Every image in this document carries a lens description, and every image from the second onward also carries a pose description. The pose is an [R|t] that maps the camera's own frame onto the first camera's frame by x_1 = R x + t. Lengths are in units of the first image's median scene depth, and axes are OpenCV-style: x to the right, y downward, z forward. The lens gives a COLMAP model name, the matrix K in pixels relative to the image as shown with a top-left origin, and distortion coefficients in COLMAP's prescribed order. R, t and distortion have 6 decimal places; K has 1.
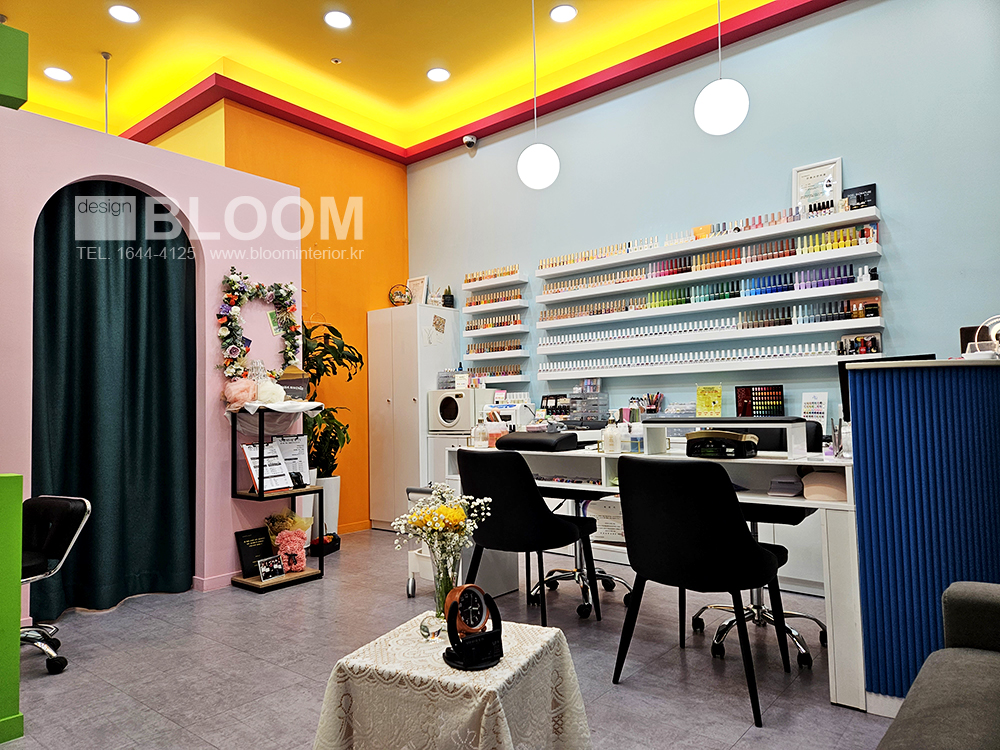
lens RADIAL K [[669.6, 0, 498.9], [0, 669.6, 373.7], [0, 0, 1]] dist [0.077221, -0.039137]
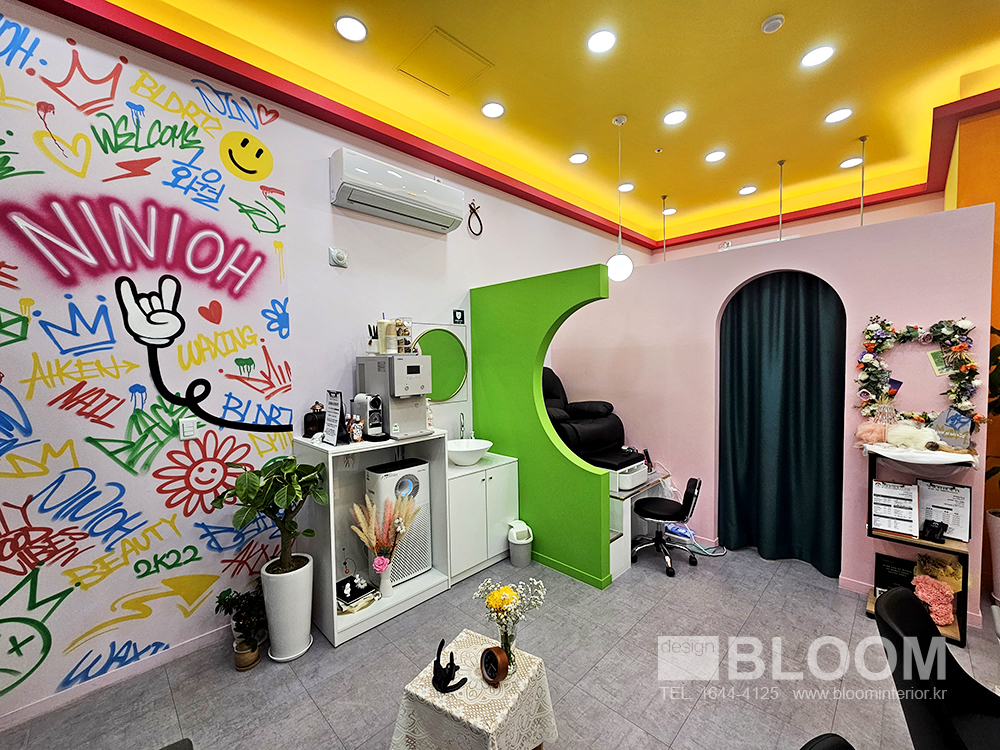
lens RADIAL K [[408.5, 0, 500.1], [0, 408.5, 381.8], [0, 0, 1]] dist [-0.000354, 0.002478]
pose [[-0.084856, 0.067365, -0.994113, 0.317032], [0.060671, 0.996210, 0.062329, -0.128142], [0.994544, -0.055024, -0.088622, 0.448481]]
